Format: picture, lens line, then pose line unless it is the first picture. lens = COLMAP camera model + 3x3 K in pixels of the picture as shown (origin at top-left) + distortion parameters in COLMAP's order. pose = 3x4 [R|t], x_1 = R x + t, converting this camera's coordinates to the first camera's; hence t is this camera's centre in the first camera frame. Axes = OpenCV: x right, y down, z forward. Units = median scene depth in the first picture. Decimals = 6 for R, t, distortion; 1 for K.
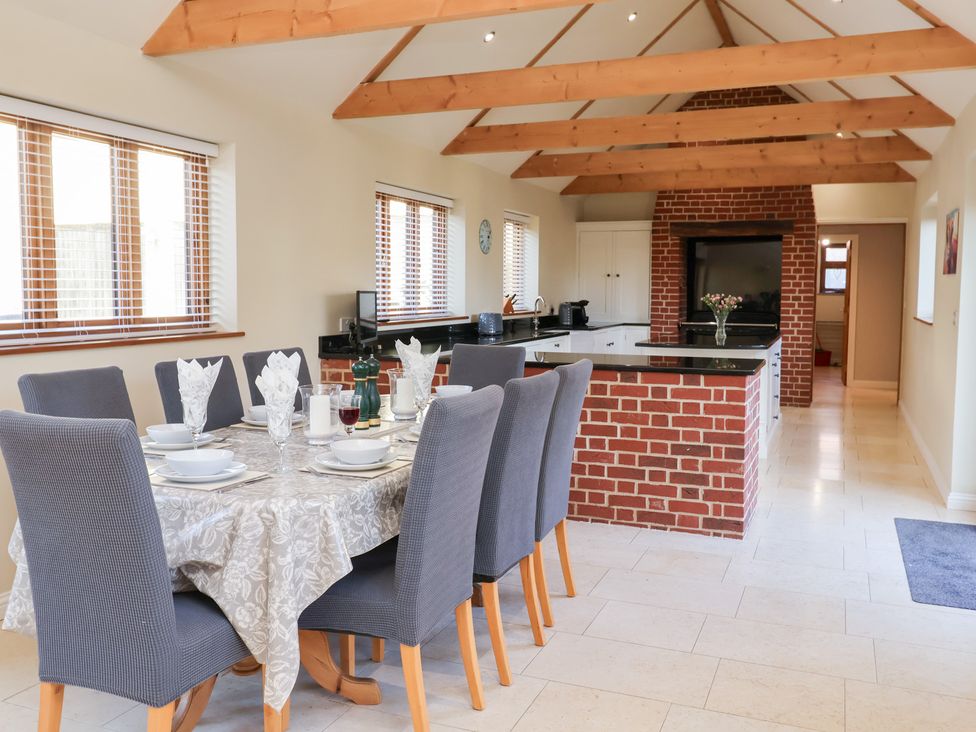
lens RADIAL K [[867.3, 0, 490.4], [0, 867.3, 349.8], [0, 0, 1]] dist [0.004882, 0.003143]
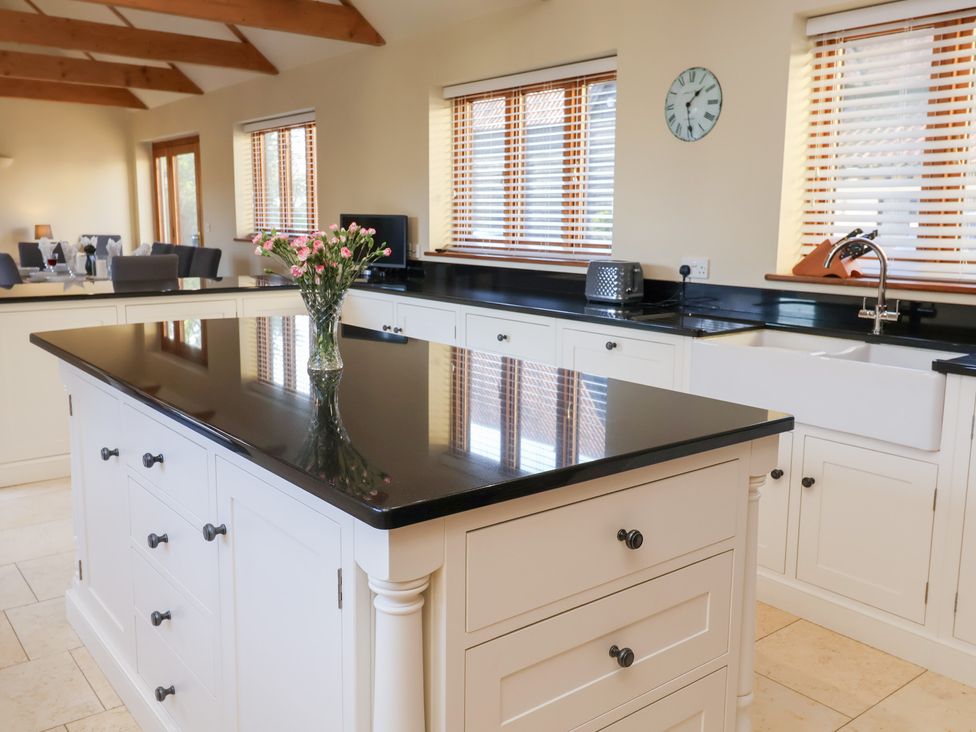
lens RADIAL K [[867.3, 0, 490.4], [0, 867.3, 349.8], [0, 0, 1]] dist [0.004882, 0.003143]
pose [[-0.491586, 0.121267, -0.862344, 0.556096], [-0.074282, 0.980808, 0.180271, -0.088324], [0.867655, 0.152675, -0.473143, 1.341920]]
